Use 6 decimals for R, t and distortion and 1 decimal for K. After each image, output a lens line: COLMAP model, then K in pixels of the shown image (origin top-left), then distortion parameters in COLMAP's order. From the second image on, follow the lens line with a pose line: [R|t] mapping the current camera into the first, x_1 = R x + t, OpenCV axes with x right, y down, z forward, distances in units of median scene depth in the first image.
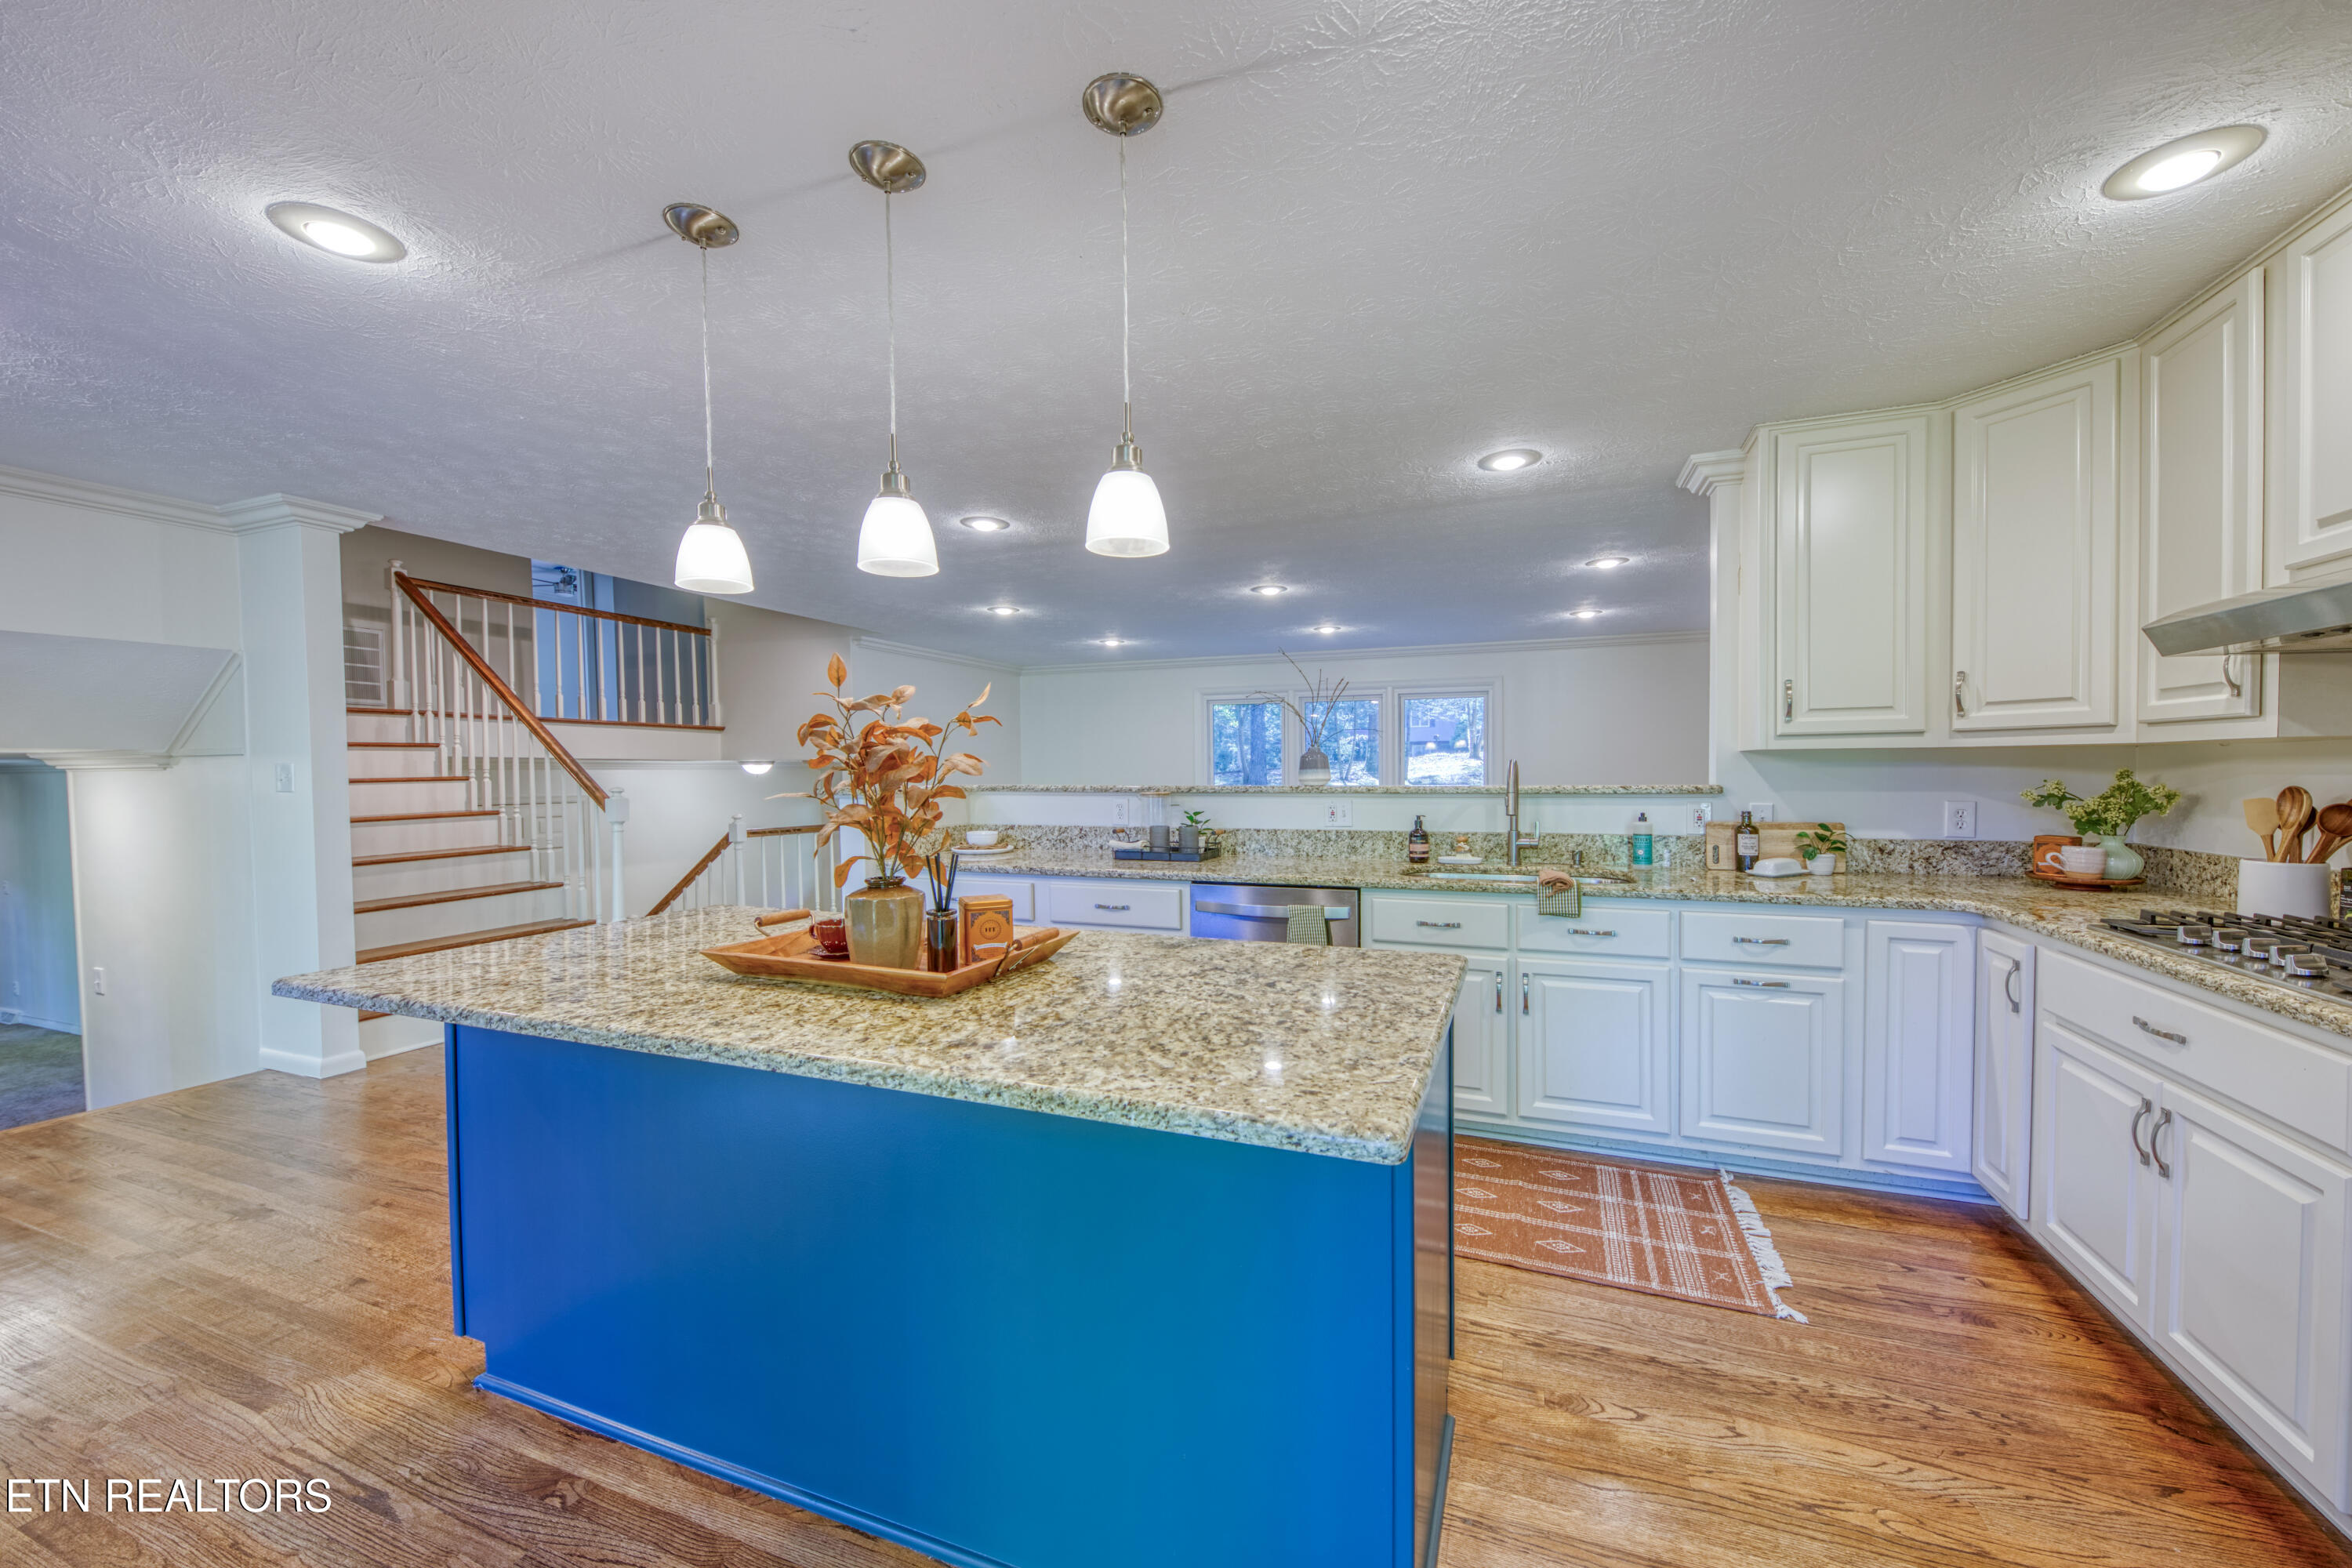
lens RADIAL K [[797.2, 0, 1176.0], [0, 797.2, 784.0], [0, 0, 1]] dist [-0.000035, 0.000002]
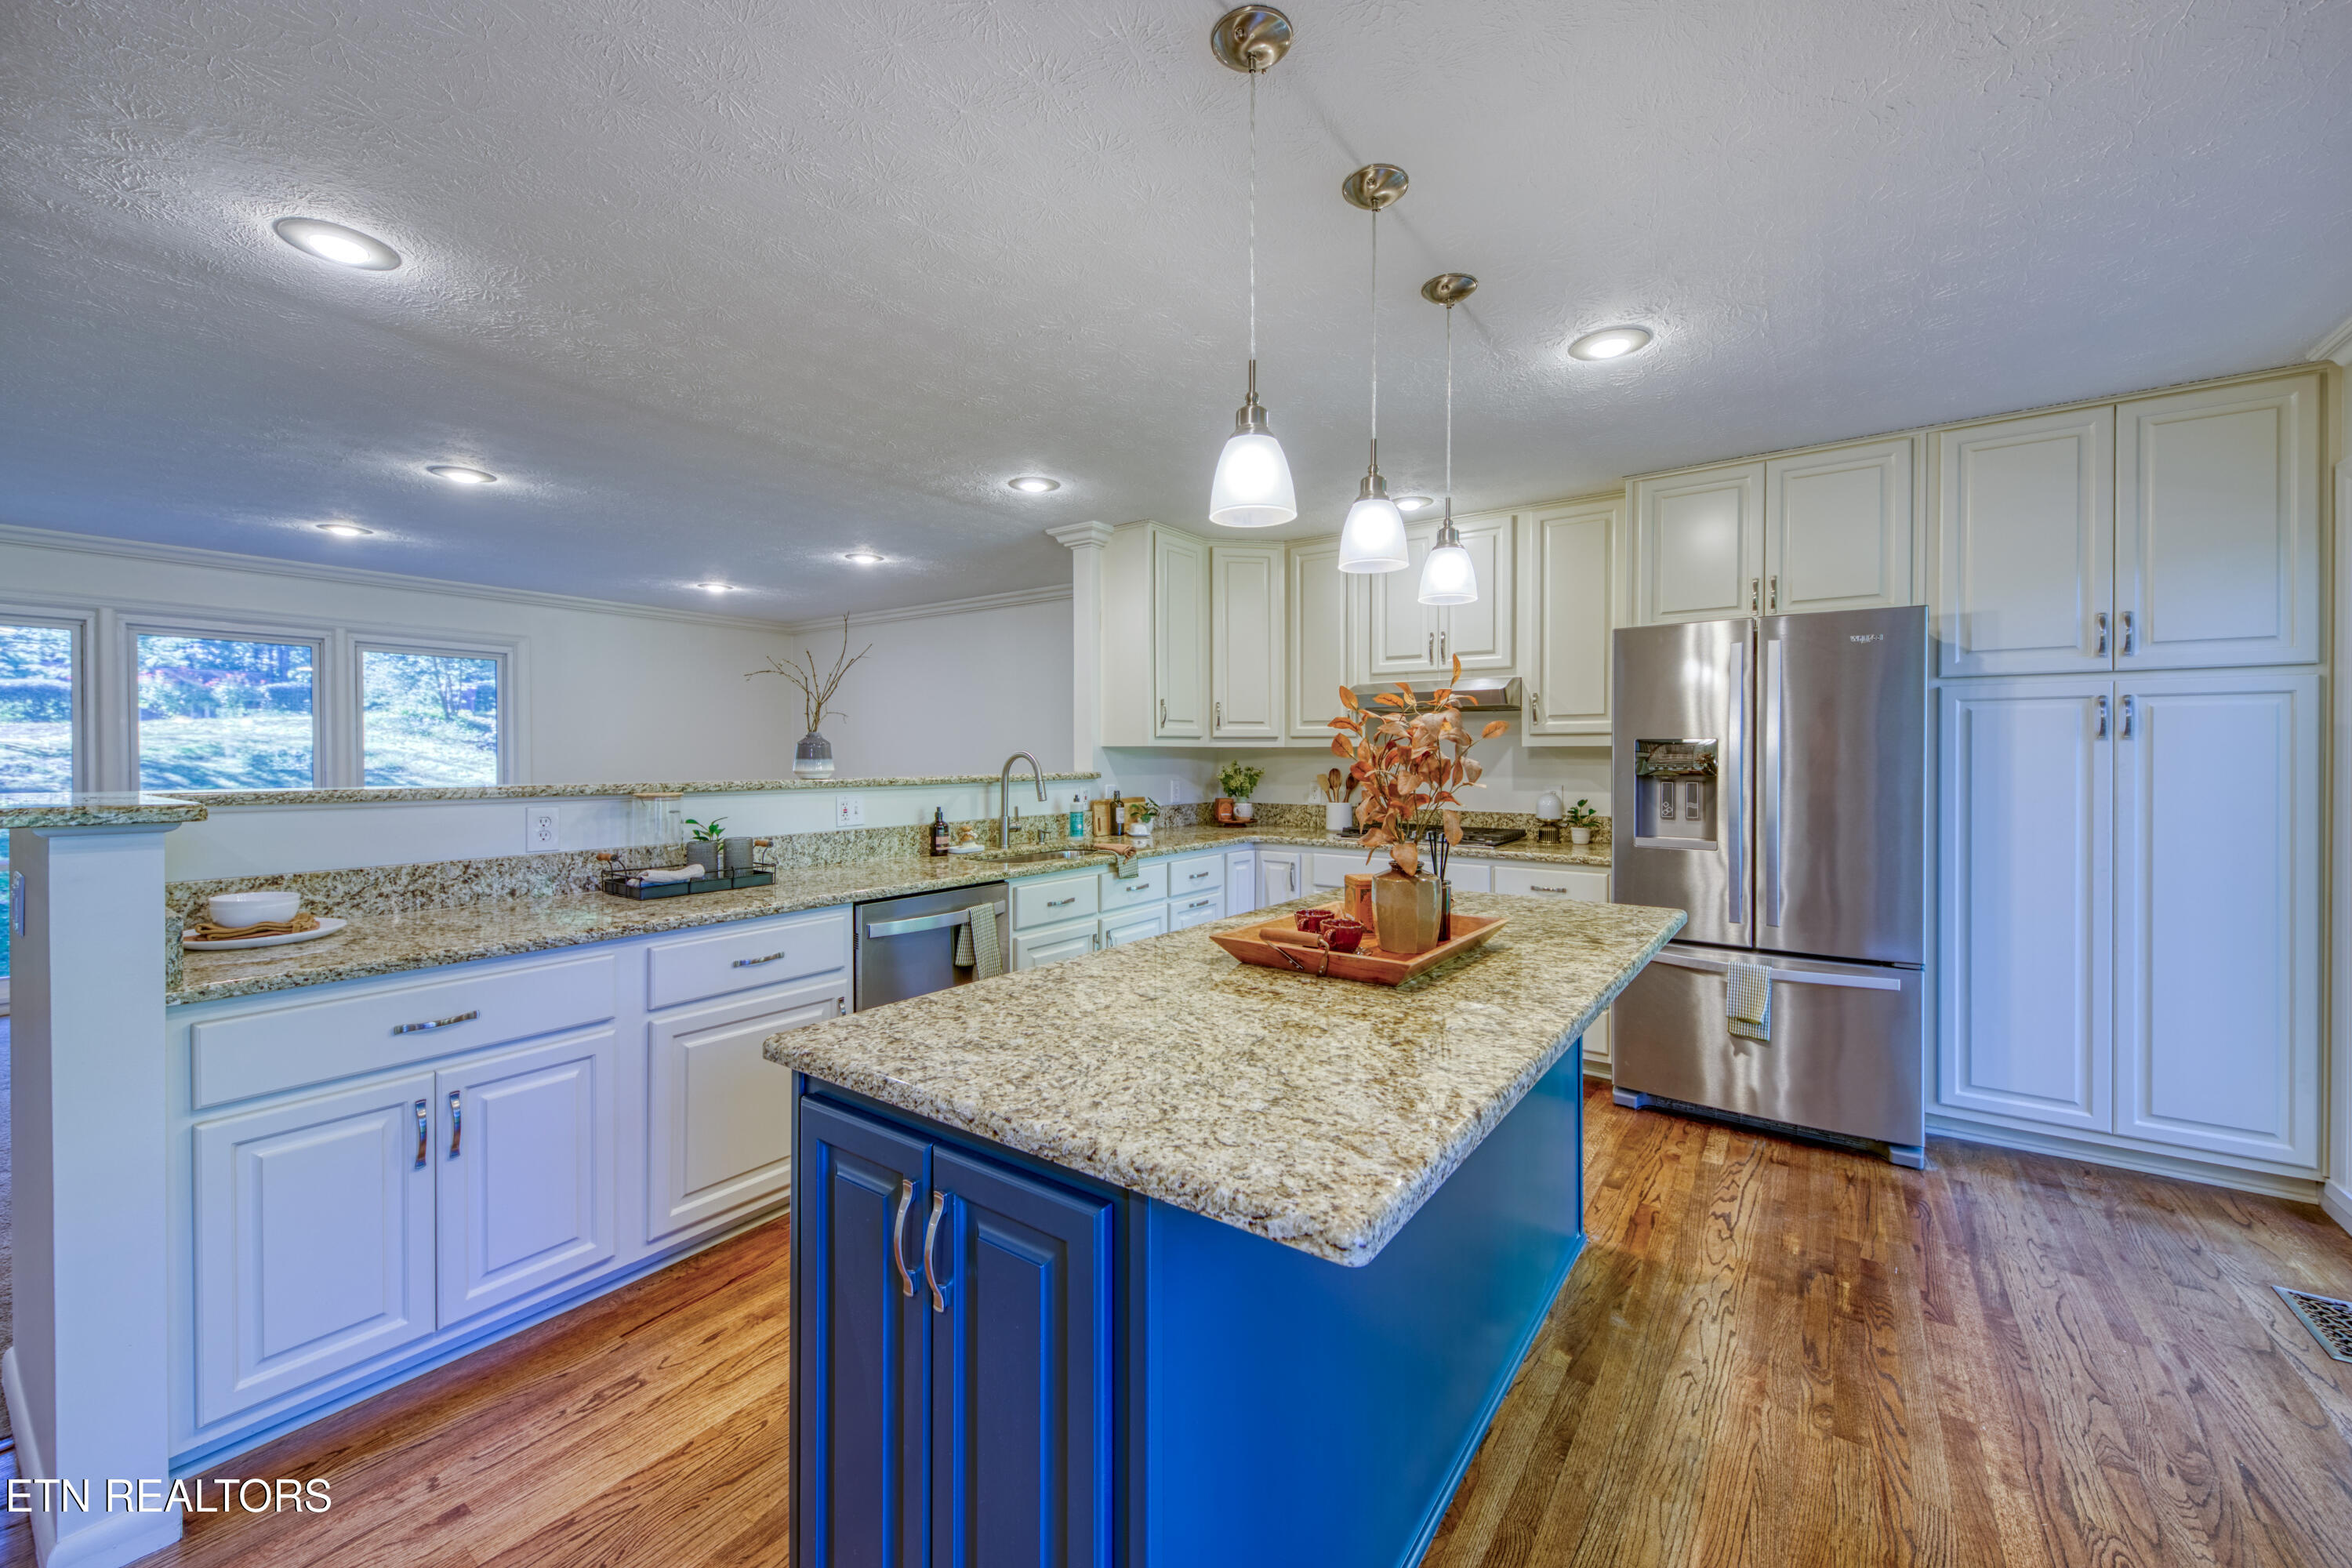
lens RADIAL K [[934.5, 0, 1176.1], [0, 934.5, 754.2], [0, 0, 1]] dist [0.000370, 0.000006]
pose [[0.282190, 0.008193, 0.959324, -0.770075], [0.015363, 0.999797, -0.013058, -0.006202], [-0.959236, 0.018422, 0.282006, 0.436731]]
